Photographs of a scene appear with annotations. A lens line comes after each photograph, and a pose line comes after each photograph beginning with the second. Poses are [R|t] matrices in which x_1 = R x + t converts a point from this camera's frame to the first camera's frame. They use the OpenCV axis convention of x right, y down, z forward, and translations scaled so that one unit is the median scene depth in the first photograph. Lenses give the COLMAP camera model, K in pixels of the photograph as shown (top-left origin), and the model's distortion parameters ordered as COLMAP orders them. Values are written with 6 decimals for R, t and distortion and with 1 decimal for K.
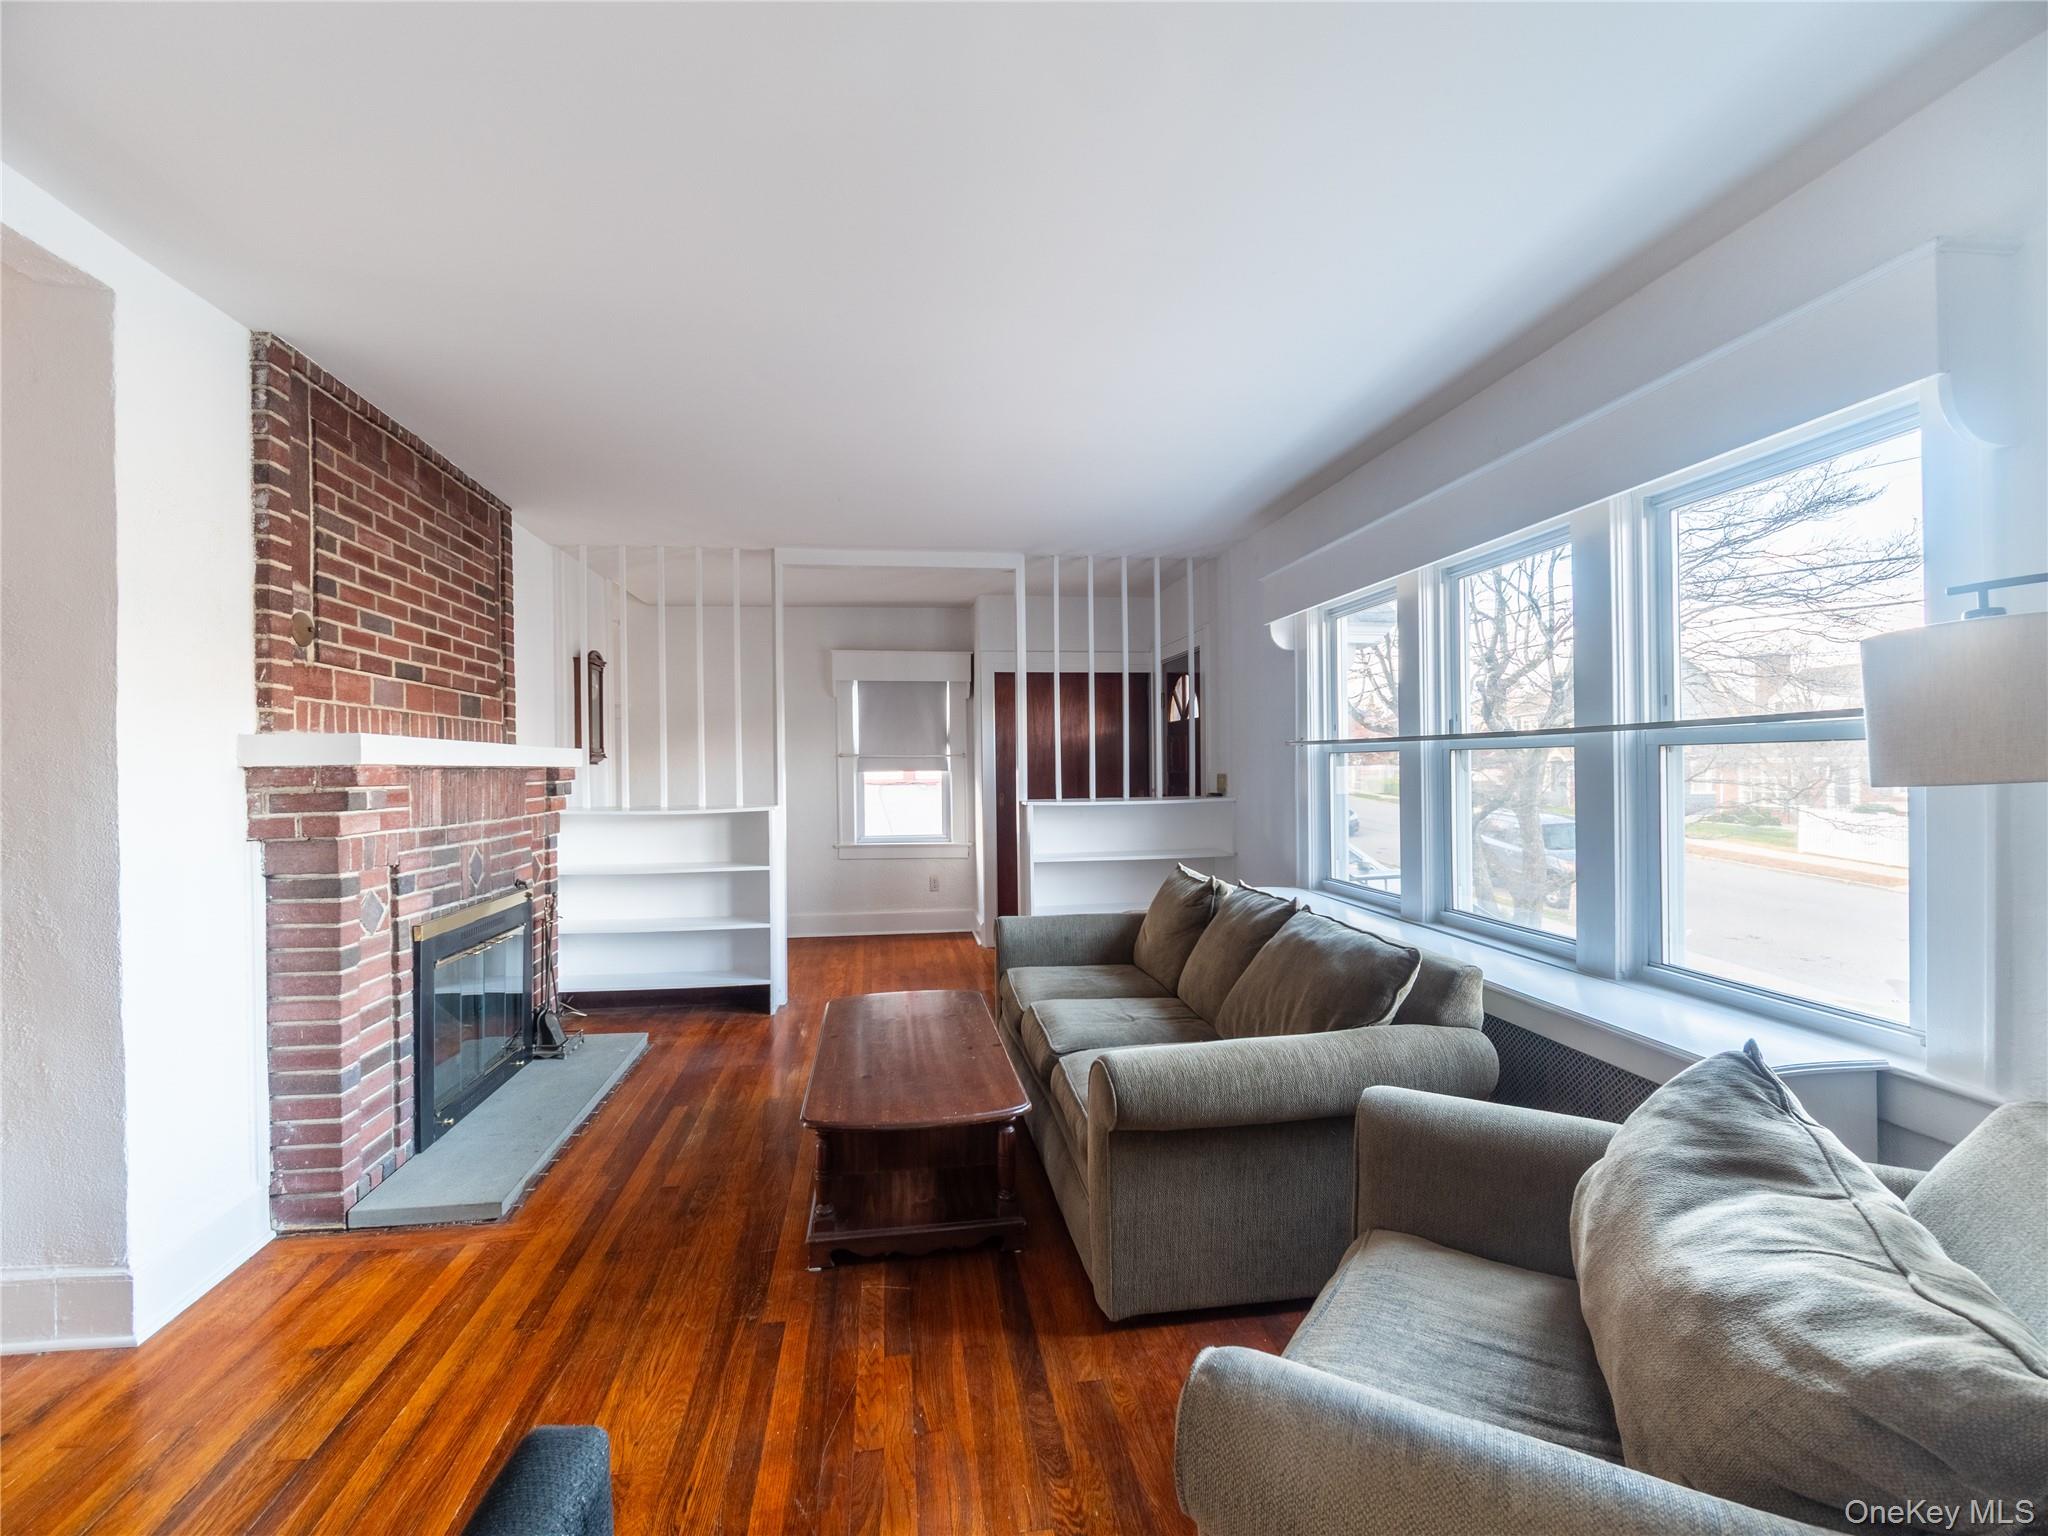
lens RADIAL K [[925.2, 0, 1024.0], [0, 925.2, 768.0], [0, 0, 1]] dist [-0.003644, 0.000023]
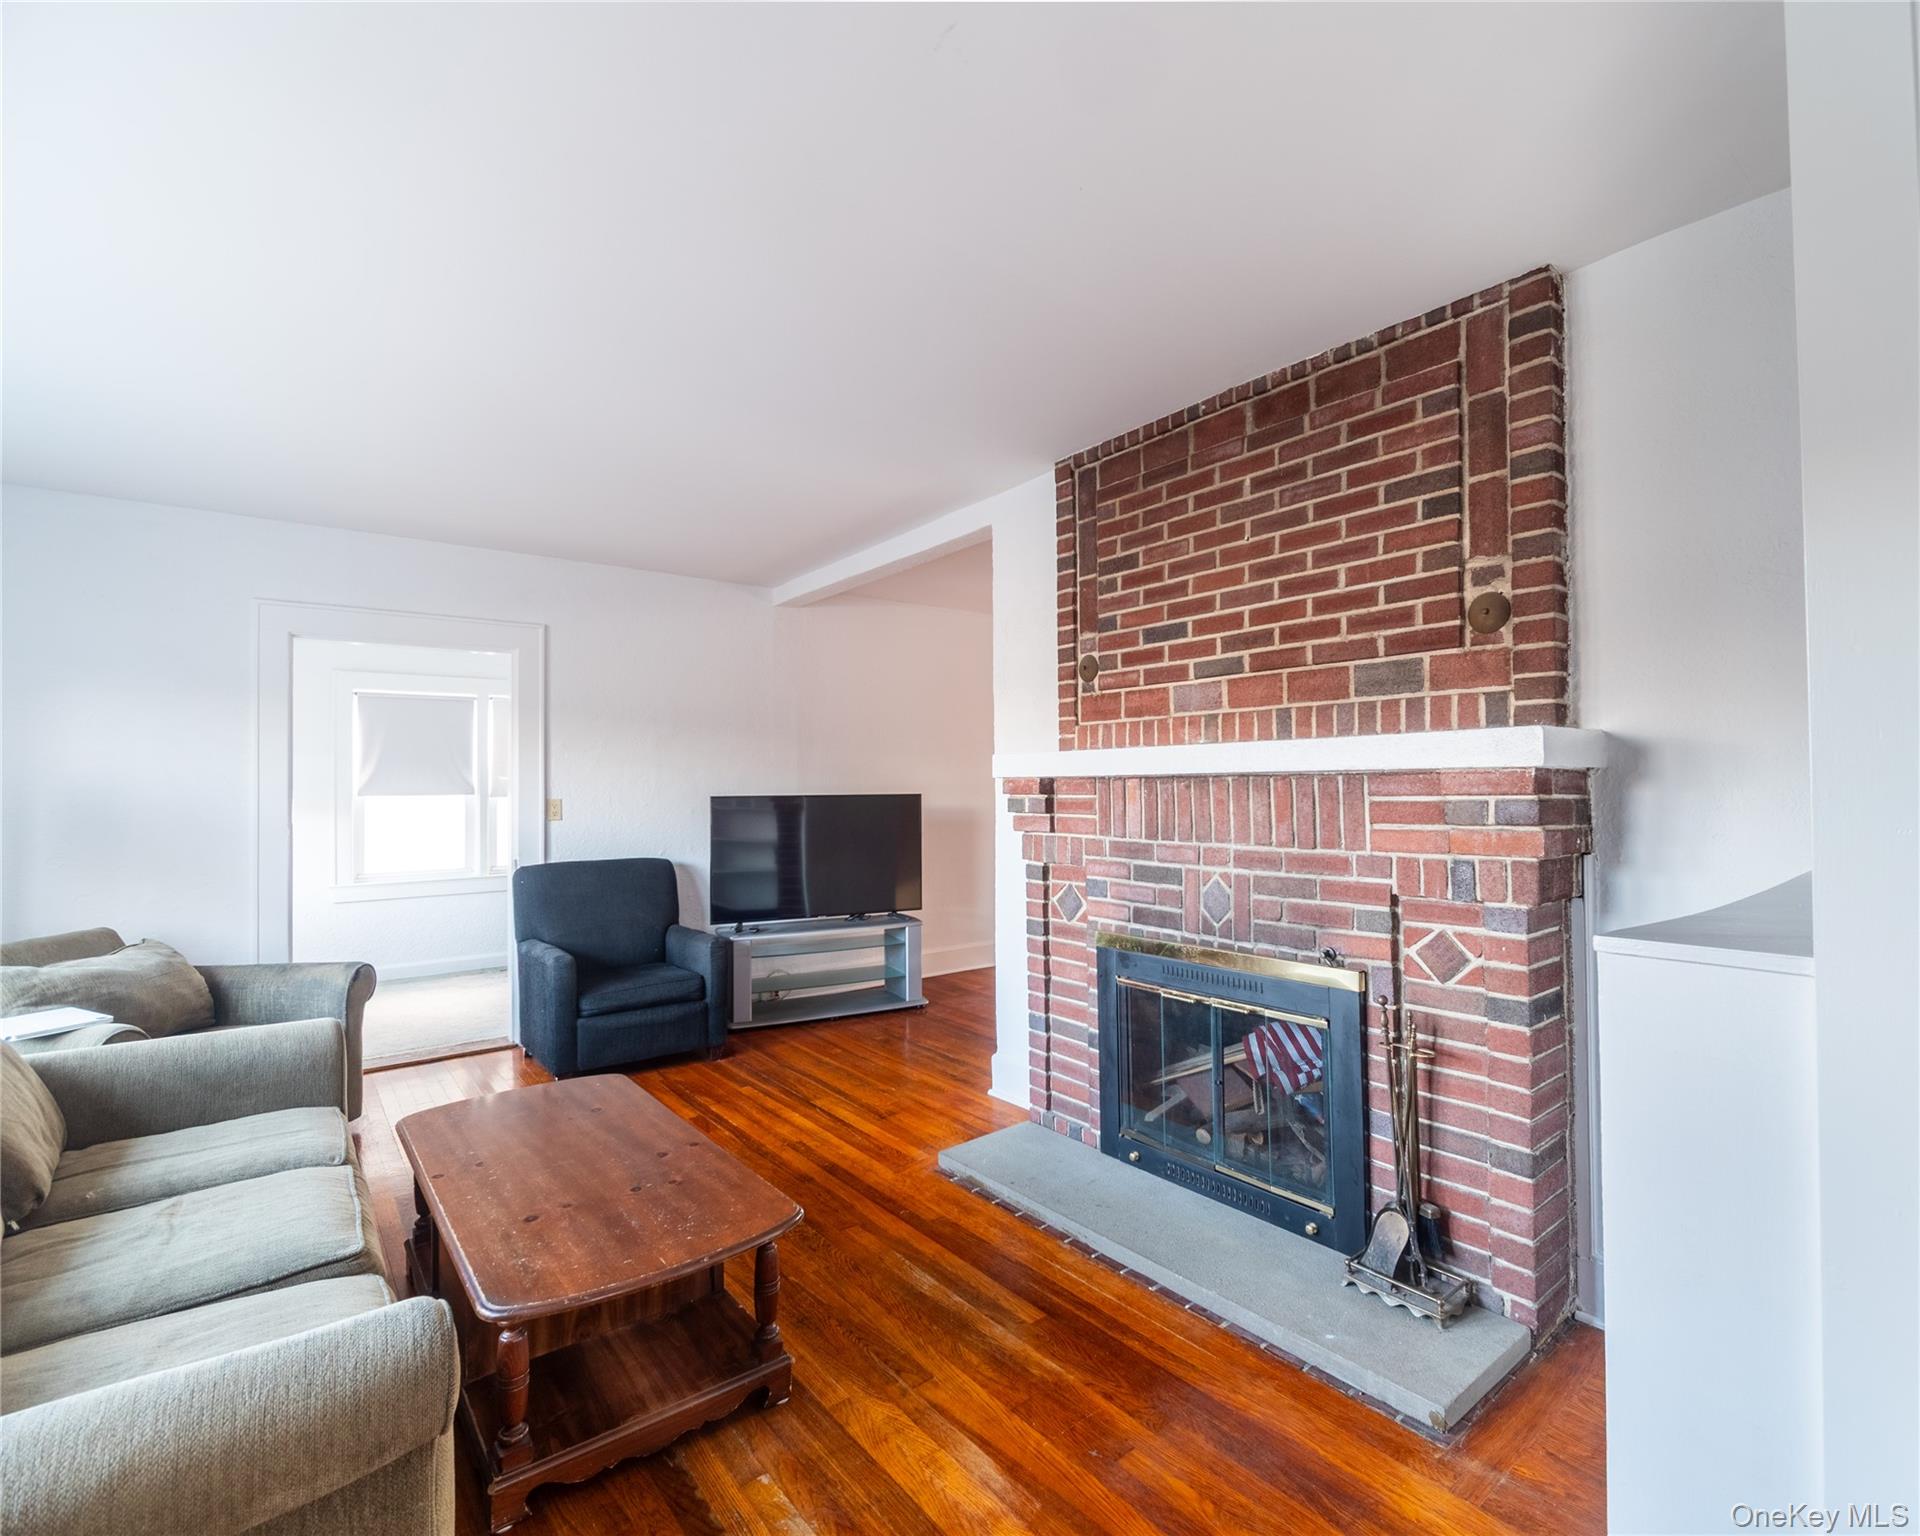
lens RADIAL K [[939.0, 0, 1034.3], [0, 939.0, 772.8], [0, 0, 1]] dist [0.001984, -0.008207]
pose [[-0.853104, -0.001494, -0.521740, -0.045244], [0.005306, 0.999919, -0.011539, 0.006693], [0.521715, -0.012612, -0.853027, 1.801729]]
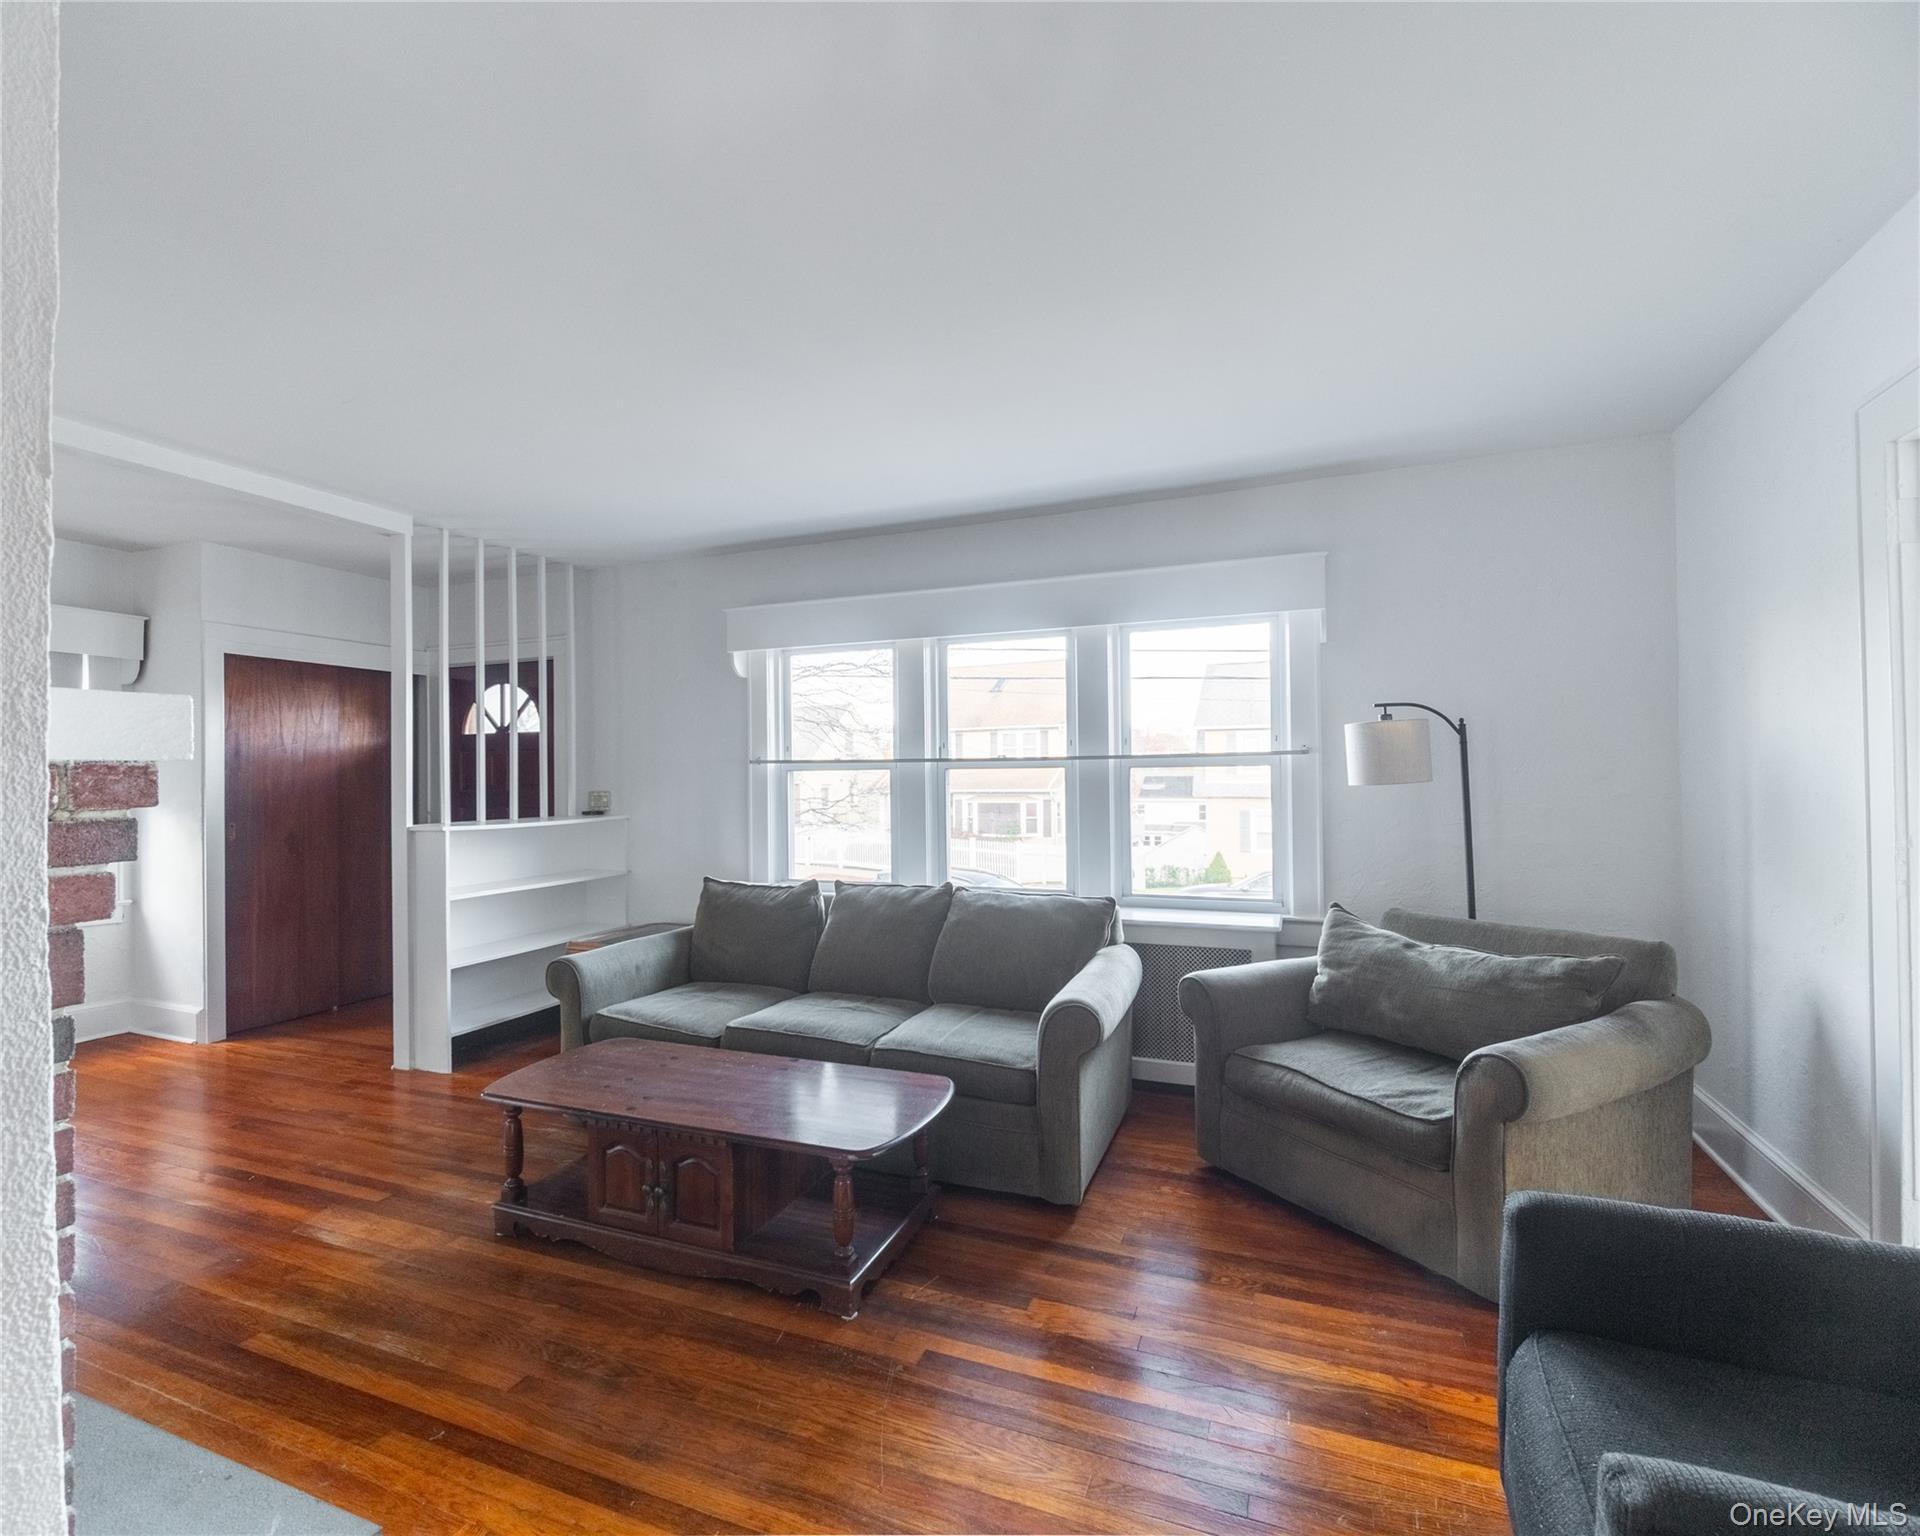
lens RADIAL K [[912.1, 0, 960.0], [0, 912.1, 768.0], [0, 0, 1]] dist [0.000316, -0.000236]
pose [[0.506295, 0.018056, 0.862171, -0.766228], [0.004421, 0.999713, -0.023532, 0.010552], [-0.862349, 0.015726, 0.506070, 0.342408]]
